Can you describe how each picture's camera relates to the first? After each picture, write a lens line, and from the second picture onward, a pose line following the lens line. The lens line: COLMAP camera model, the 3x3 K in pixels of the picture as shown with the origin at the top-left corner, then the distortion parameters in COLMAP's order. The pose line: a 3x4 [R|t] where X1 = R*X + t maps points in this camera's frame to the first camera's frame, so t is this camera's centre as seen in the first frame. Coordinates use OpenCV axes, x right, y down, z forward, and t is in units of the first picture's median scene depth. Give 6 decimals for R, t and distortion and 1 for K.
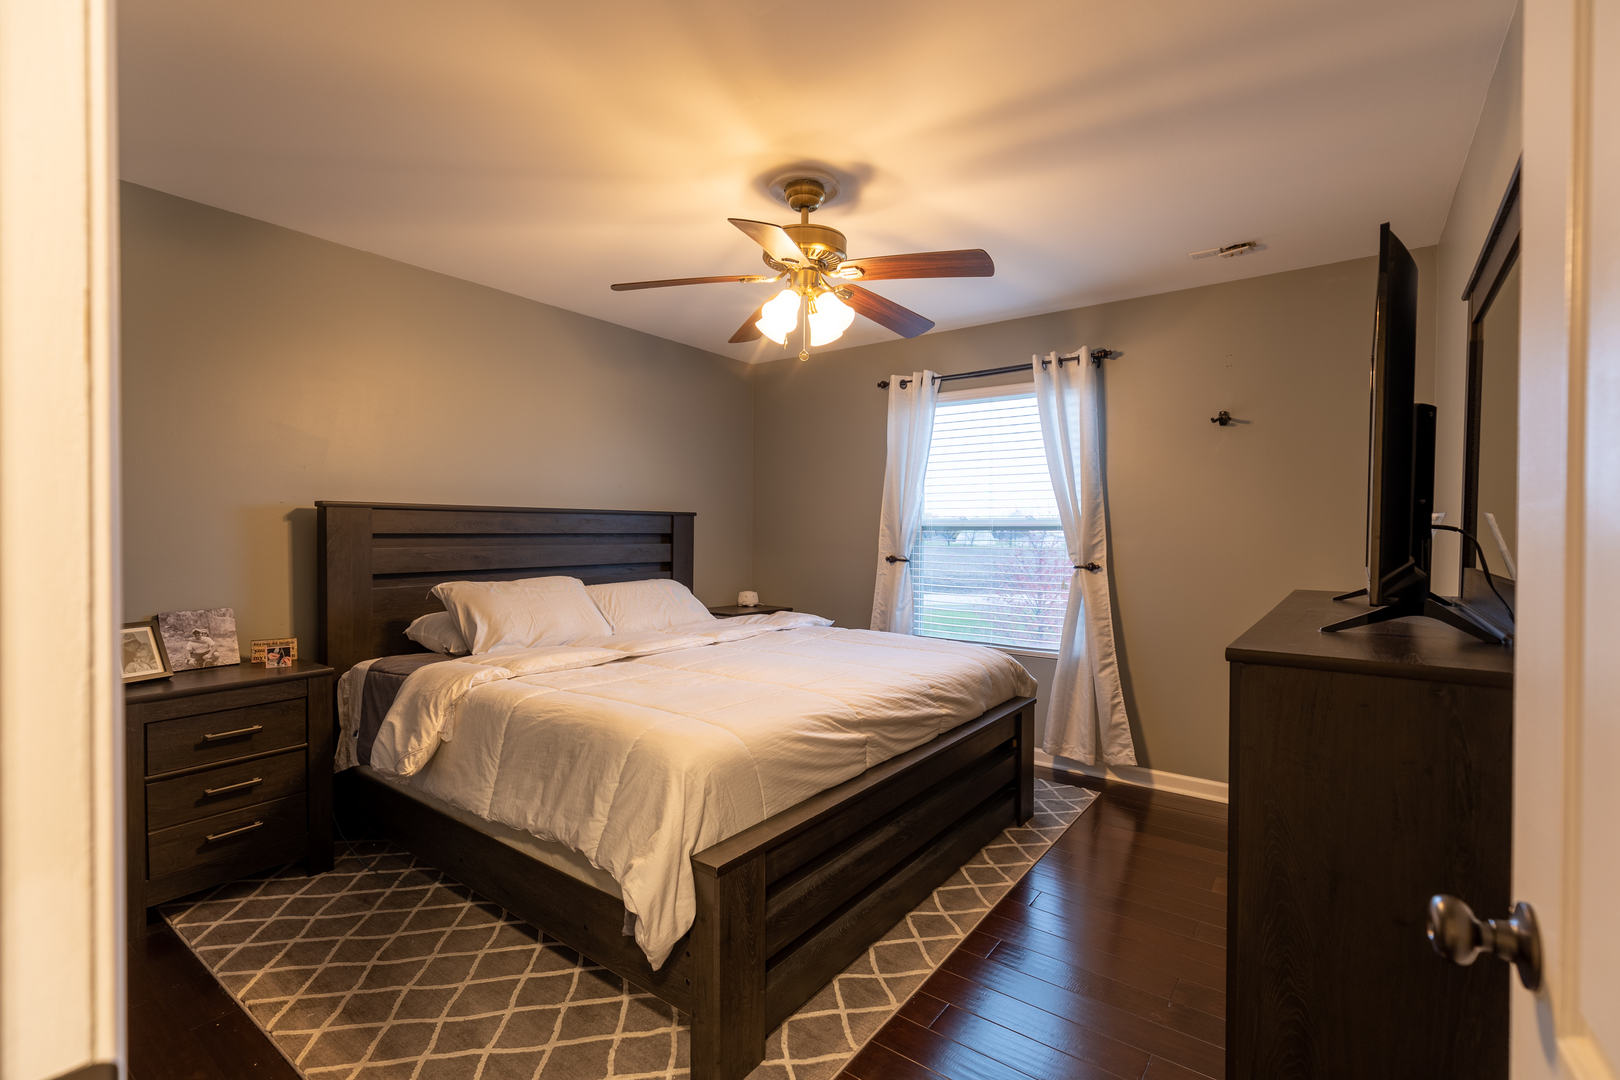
lens RADIAL K [[732.0, 0, 808.6], [0, 732.0, 545.3], [0, 0, 1]] dist [0.008992, -0.001284]
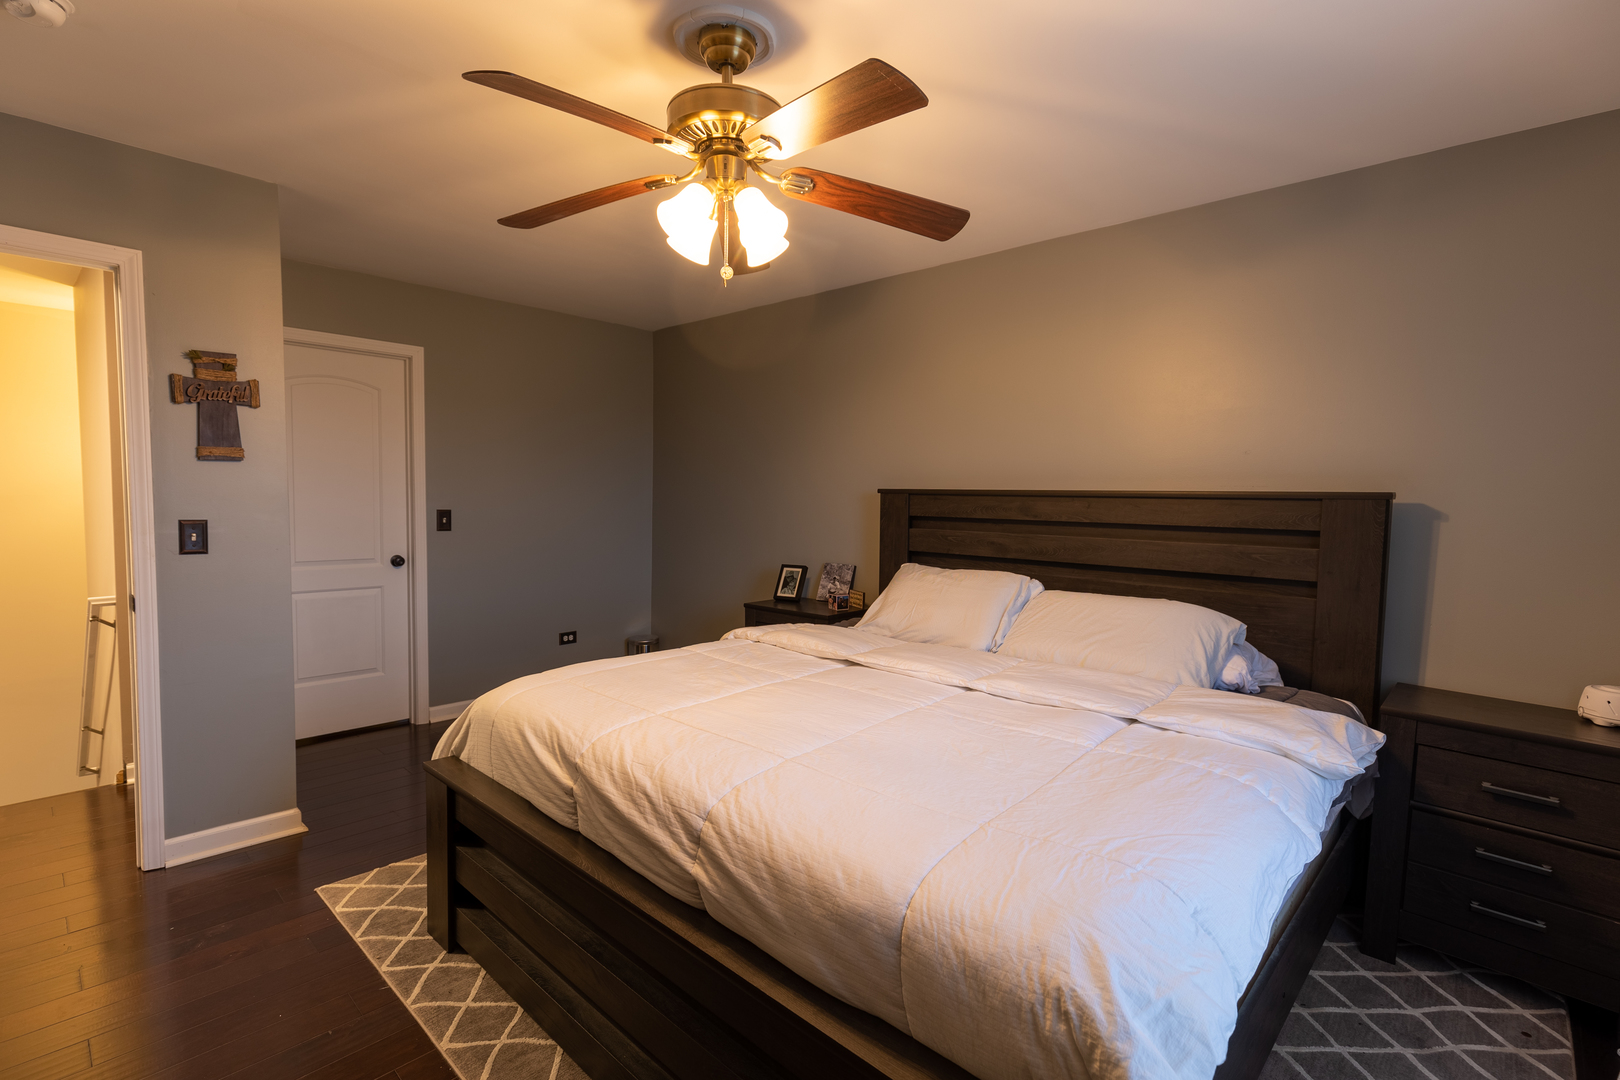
lens RADIAL K [[732.0, 0, 808.6], [0, 732.0, 545.3], [0, 0, 1]] dist [0.008992, -0.001284]
pose [[-0.112150, 0.060411, -0.991853, 0.552921], [-0.033317, 0.997361, 0.064514, -0.037186], [0.993133, 0.040281, -0.109841, 0.906249]]
